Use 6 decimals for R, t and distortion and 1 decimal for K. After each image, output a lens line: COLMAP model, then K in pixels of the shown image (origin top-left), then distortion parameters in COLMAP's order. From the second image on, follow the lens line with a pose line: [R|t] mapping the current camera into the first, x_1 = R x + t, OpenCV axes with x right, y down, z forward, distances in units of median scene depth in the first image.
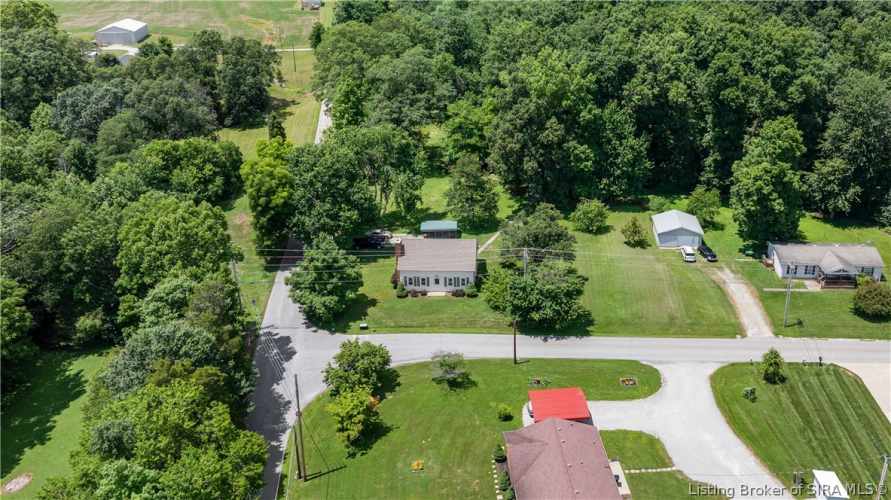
lens RADIAL K [[833.9, 0, 508.0], [0, 833.9, 253.7], [0, 0, 1]] dist [-0.026651, 0.017823]
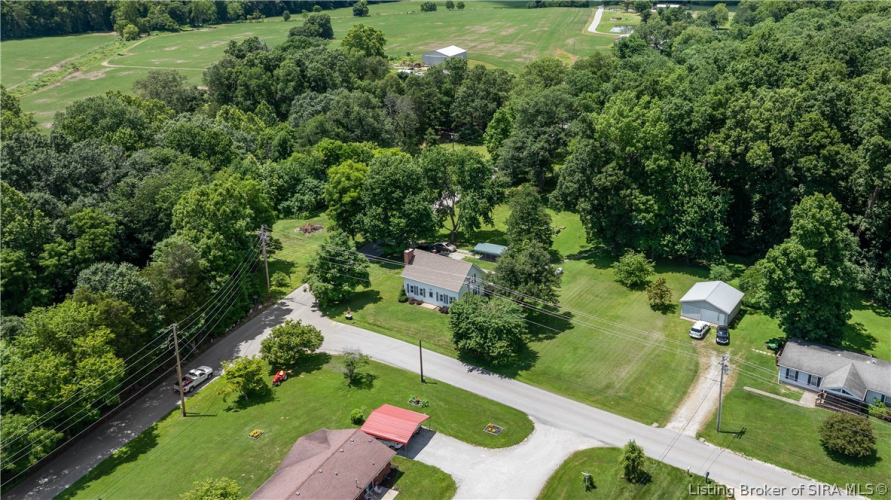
lens RADIAL K [[788.6, 0, 445.5], [0, 788.6, 250.0], [0, 0, 1]] dist [-0.042156, 0.000204]
pose [[0.829408, 0.188921, -0.525729, 0.403991], [-0.208456, 0.977773, 0.022496, -0.044105], [0.518293, 0.090933, 0.850355, 0.130275]]
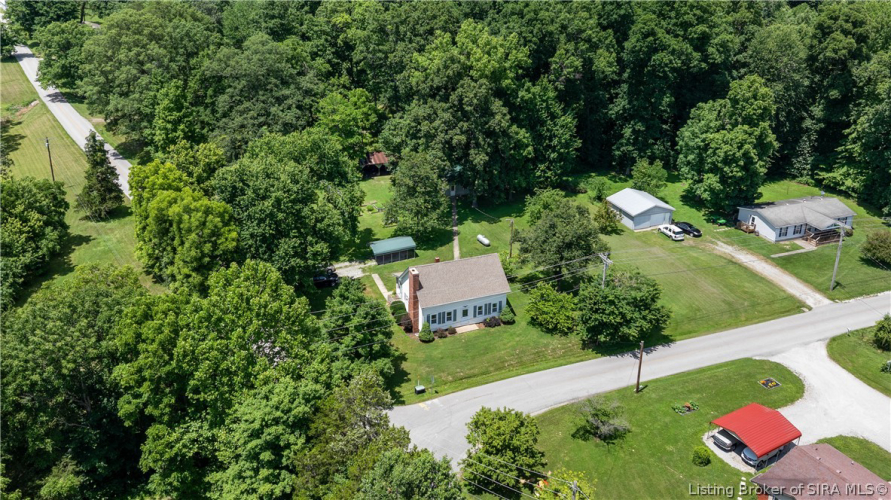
lens RADIAL K [[821.2, 0, 445.5], [0, 821.2, 250.0], [0, 0, 1]] dist [-0.021373, -0.012713]
pose [[0.906992, -0.159754, 0.389672, -0.358395], [0.156745, 0.986839, 0.039738, -0.054370], [-0.390892, 0.025037, 0.920096, 0.252112]]
